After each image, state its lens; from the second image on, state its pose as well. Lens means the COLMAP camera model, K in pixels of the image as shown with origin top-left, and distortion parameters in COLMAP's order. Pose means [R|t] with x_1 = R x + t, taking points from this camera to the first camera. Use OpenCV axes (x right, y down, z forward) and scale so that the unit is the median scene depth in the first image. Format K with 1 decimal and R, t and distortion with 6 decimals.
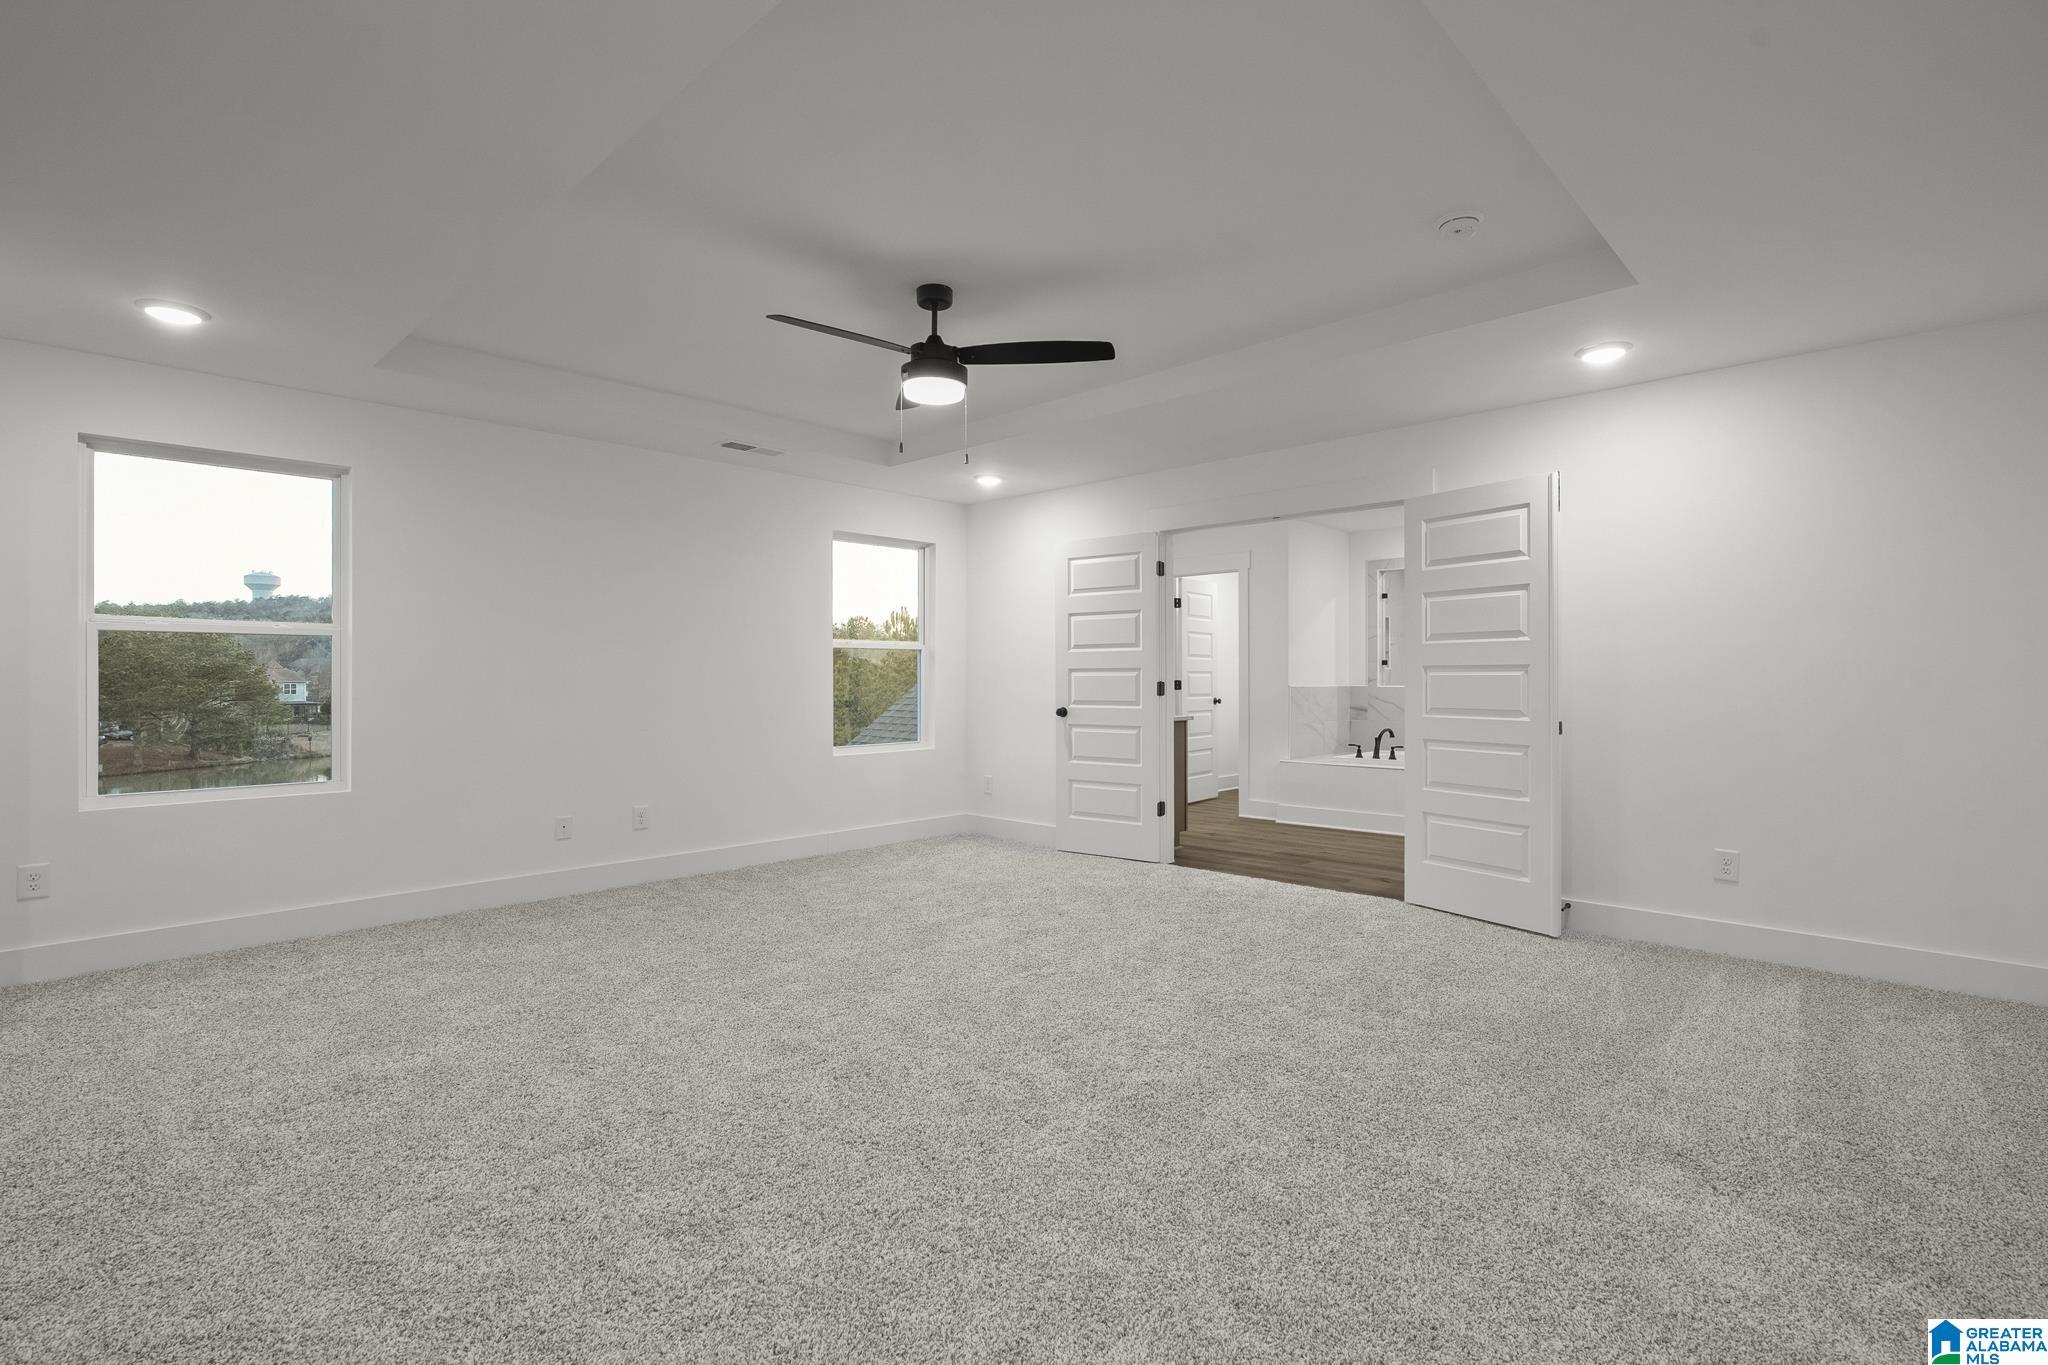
lens RADIAL K [[940.0, 0, 1027.8], [0, 940.0, 665.5], [0, 0, 1]] dist [-0.012642, 0.006254]
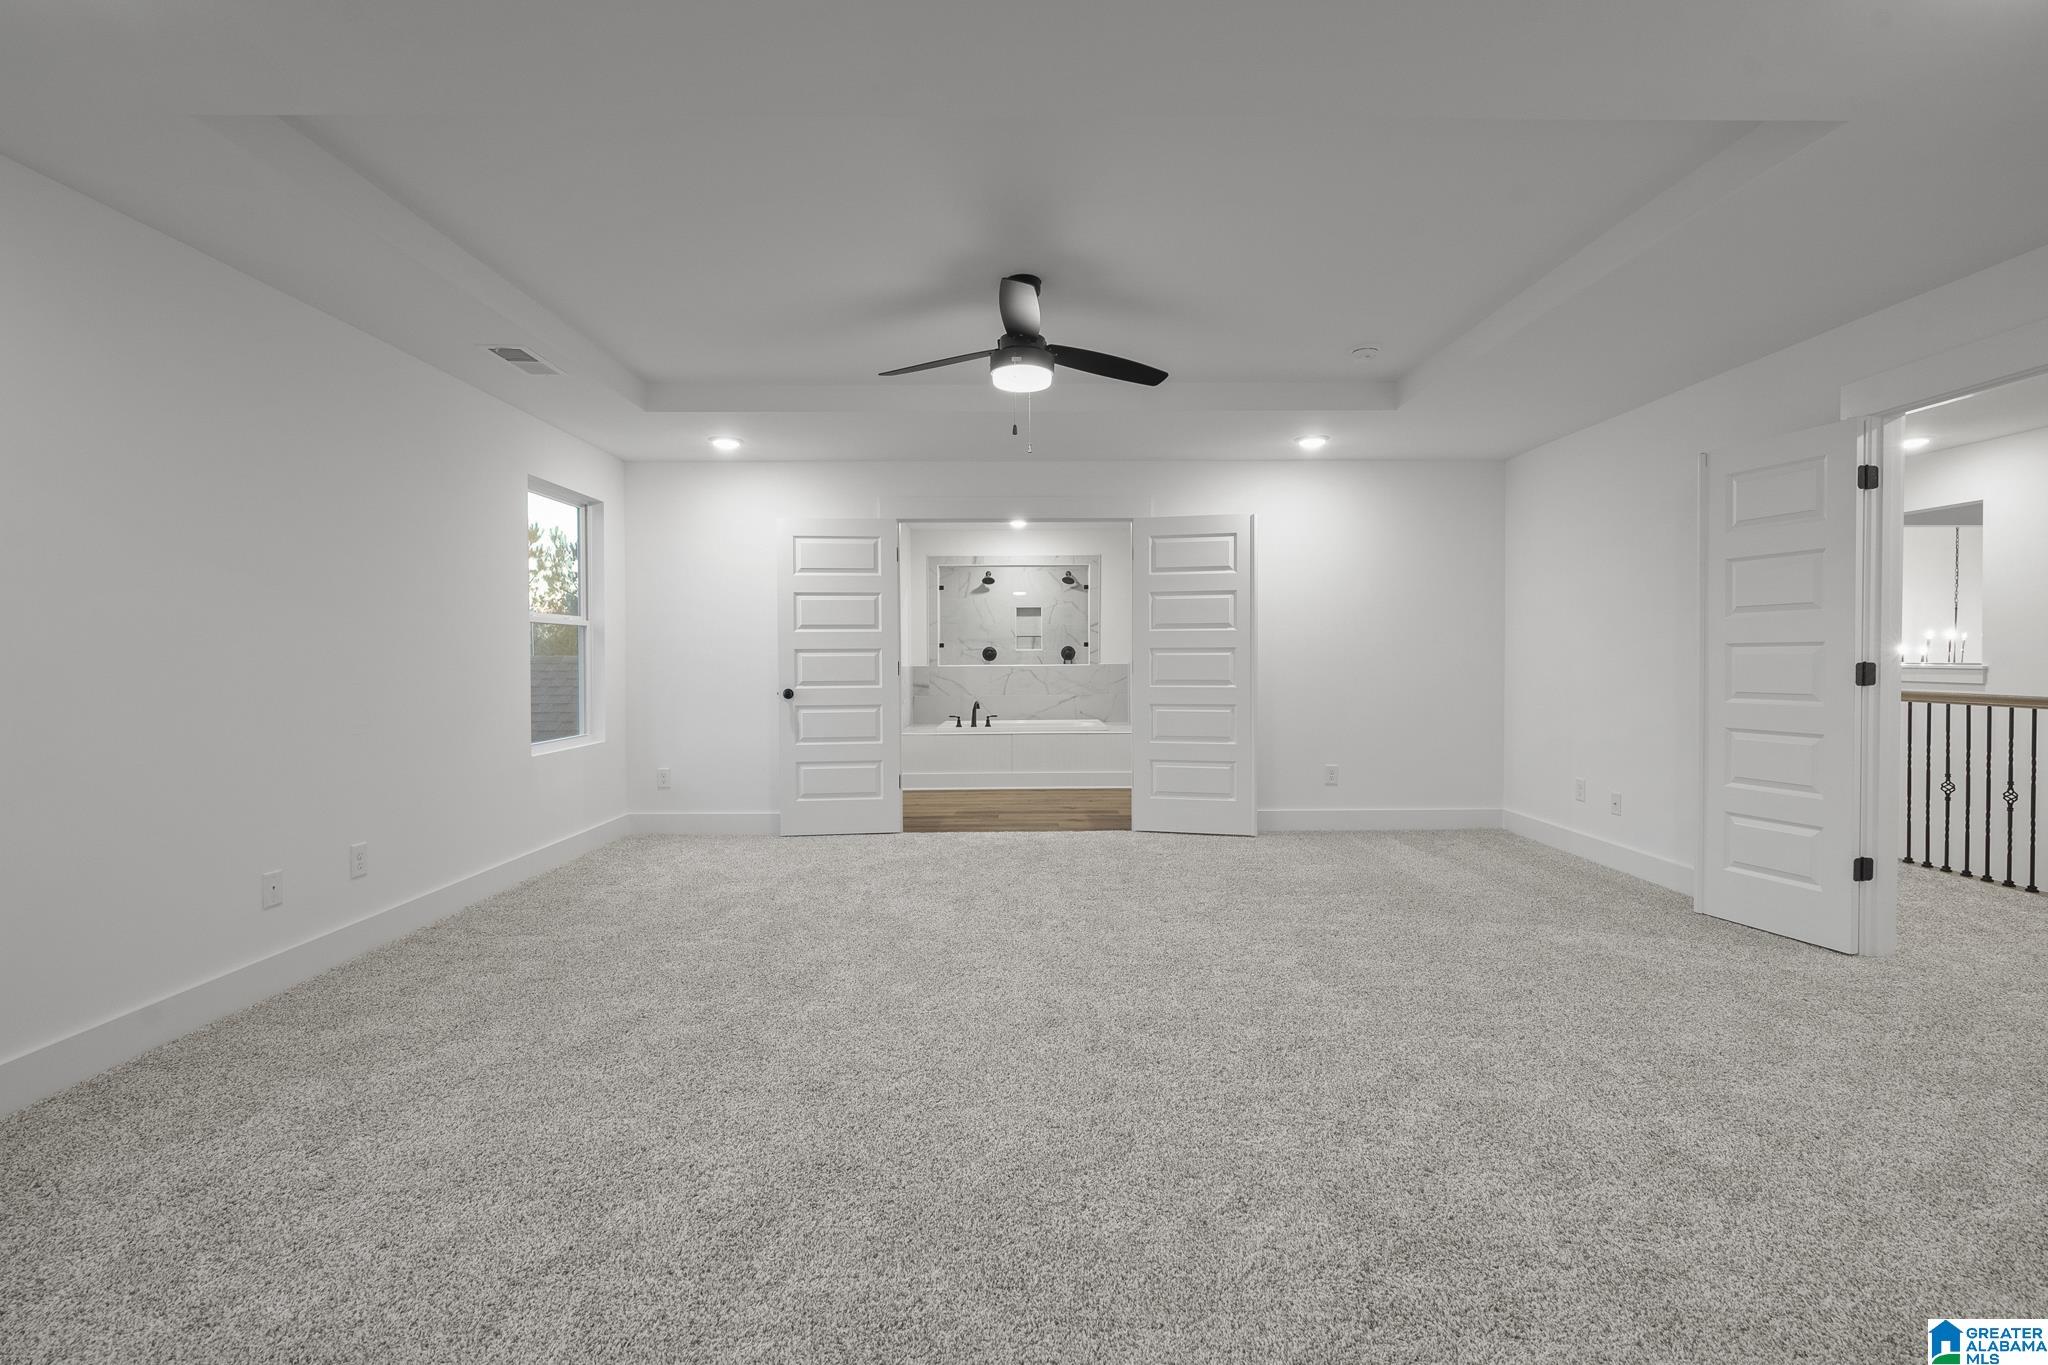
lens RADIAL K [[920.4, 0, 1016.3], [0, 920.4, 673.7], [0, 0, 1]] dist [-0.012056, 0.000473]
pose [[0.725959, -0.013492, 0.687605, -0.449198], [-0.005593, 0.999659, 0.025520, 0.003189], [-0.687715, -0.022372, 0.725636, 0.149723]]
